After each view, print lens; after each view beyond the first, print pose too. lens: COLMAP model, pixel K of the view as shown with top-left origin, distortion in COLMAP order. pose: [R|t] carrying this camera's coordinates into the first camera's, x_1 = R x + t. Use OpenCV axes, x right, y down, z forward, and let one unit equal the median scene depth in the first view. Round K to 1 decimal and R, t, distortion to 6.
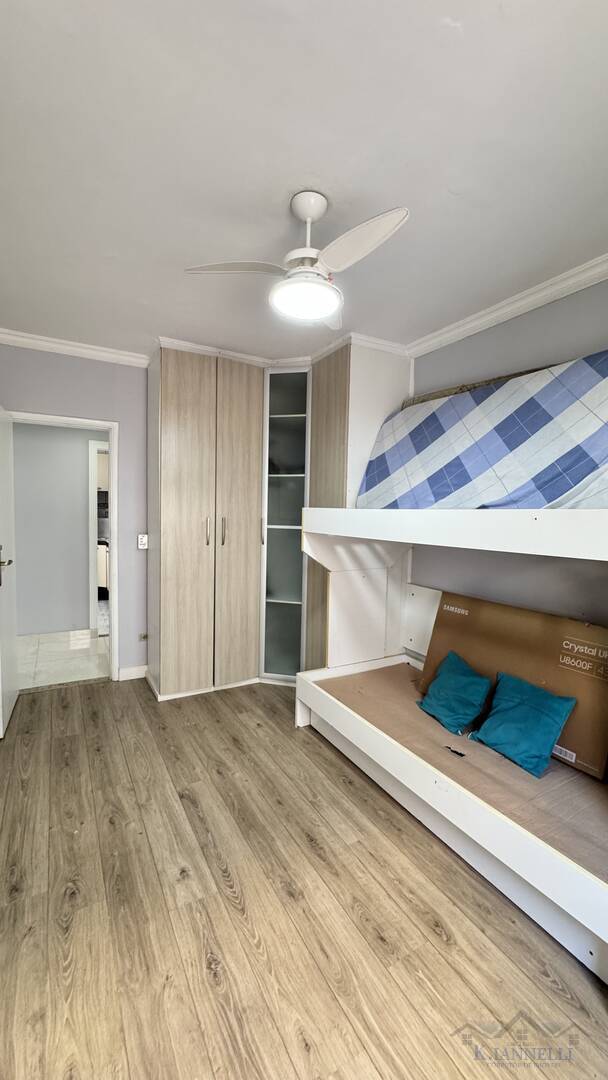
lens RADIAL K [[431.3, 0, 305.0], [0, 431.3, 539.5], [0, 0, 1]] dist [-0.001538, 0.000169]
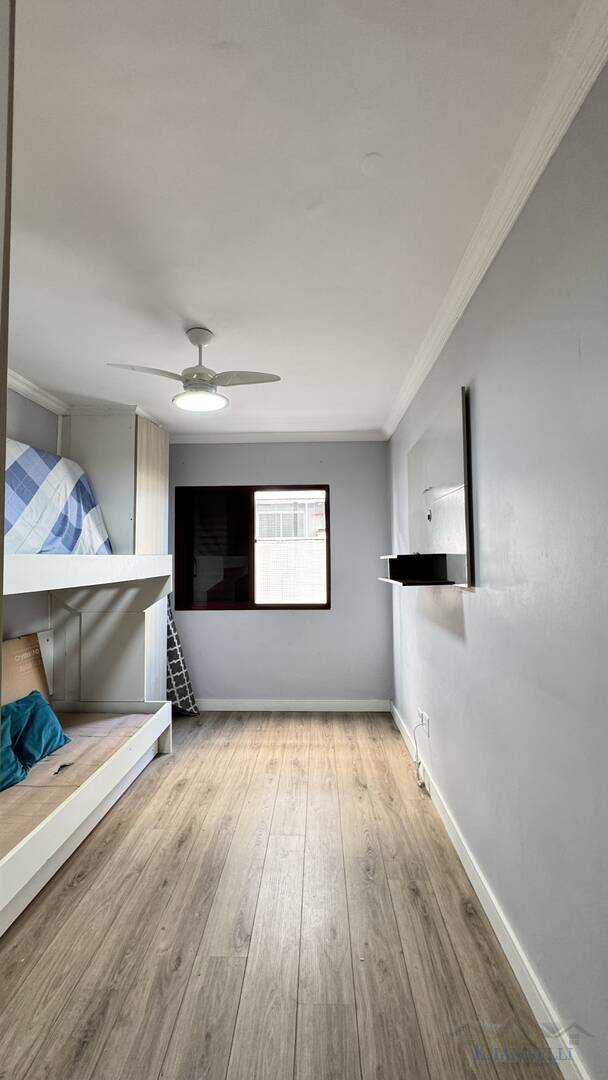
lens RADIAL K [[431.3, 0, 305.0], [0, 431.3, 539.5], [0, 0, 1]] dist [-0.001538, 0.000169]
pose [[-0.849783, 0.009174, 0.527052, -0.851344], [0.024467, 0.999457, 0.022051, -0.124320], [-0.526564, 0.031633, -0.849547, 1.720563]]
